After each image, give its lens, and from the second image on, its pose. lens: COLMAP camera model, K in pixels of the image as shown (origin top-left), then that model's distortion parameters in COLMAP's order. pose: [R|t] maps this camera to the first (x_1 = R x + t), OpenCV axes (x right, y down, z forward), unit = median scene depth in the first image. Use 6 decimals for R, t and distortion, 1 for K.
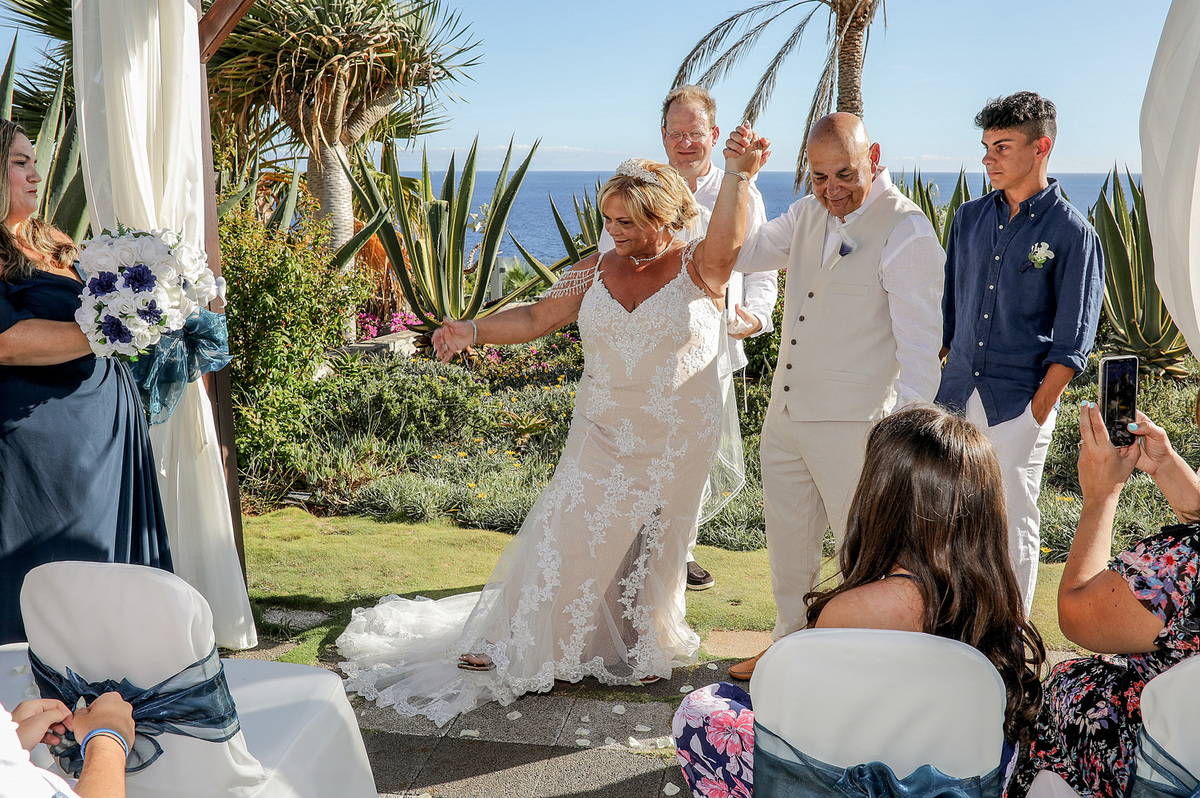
lens RADIAL K [[1203.2, 0, 600.0], [0, 1203.2, 399.0], [0, 0, 1]] dist [-0.005424, 0.001436]
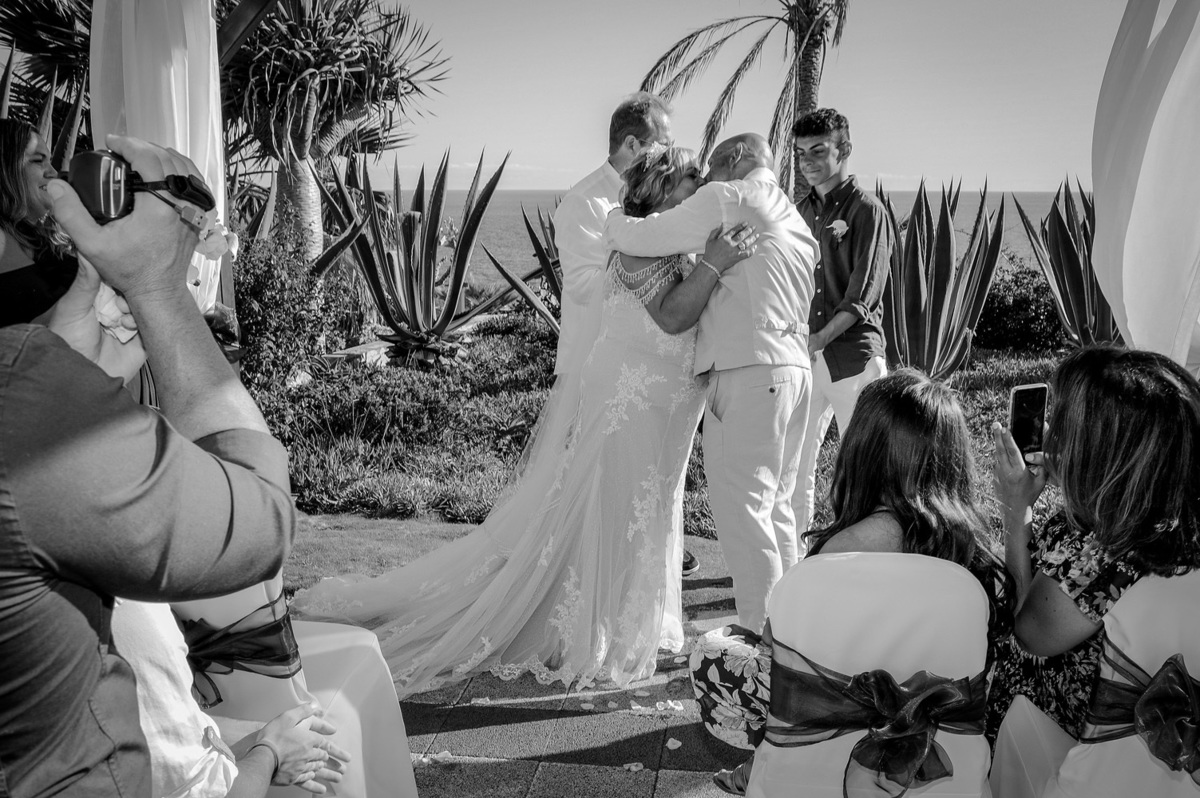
lens RADIAL K [[1222.0, 0, 600.0], [0, 1222.0, 399.0], [0, 0, 1]] dist [-0.004827, 0.007547]
pose [[0.999211, -0.007059, 0.039080, -0.016758], [0.007747, 0.999817, -0.017494, 0.012272], [-0.038949, 0.017783, 0.999083, -0.034296]]
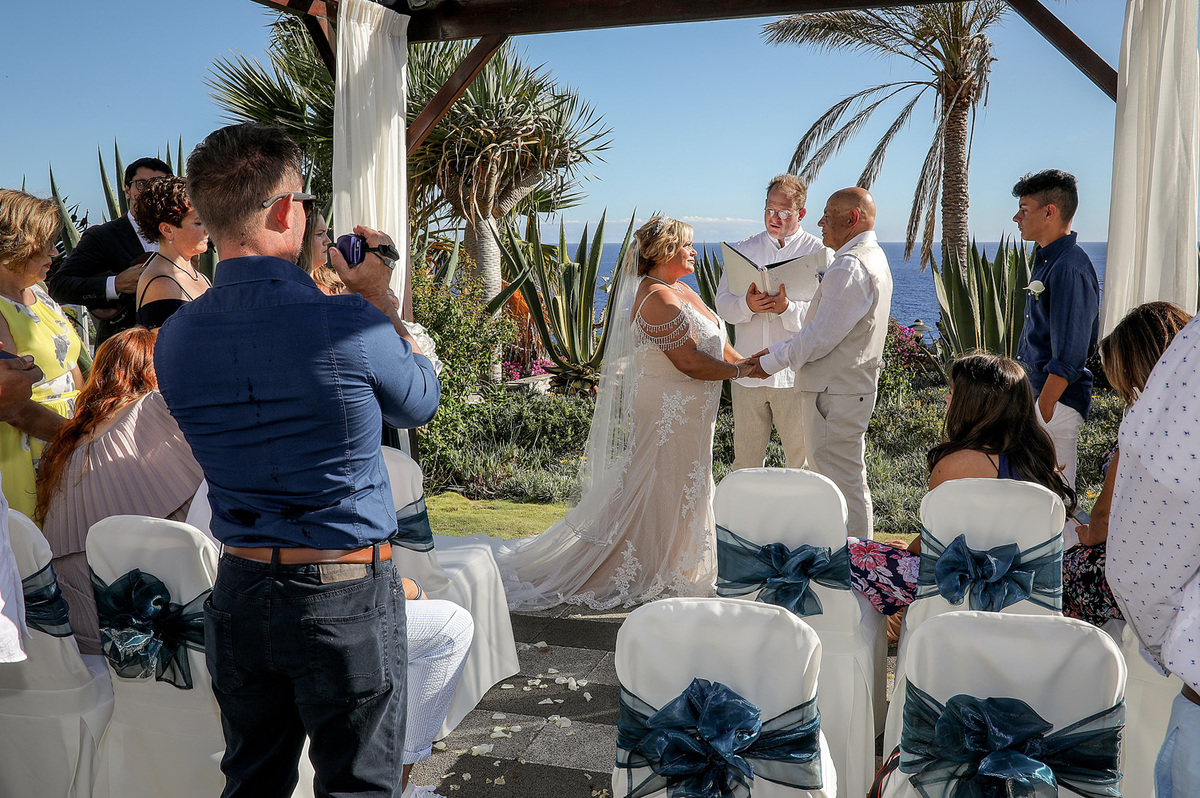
lens RADIAL K [[1203.2, 0, 600.0], [0, 1203.2, 399.0], [0, 0, 1]] dist [-0.005424, 0.001436]
pose [[0.993077, 0.009362, -0.117089, 0.035182], [-0.016202, 0.998208, -0.057597, 0.039254], [0.116340, 0.059095, 0.991450, -0.177915]]
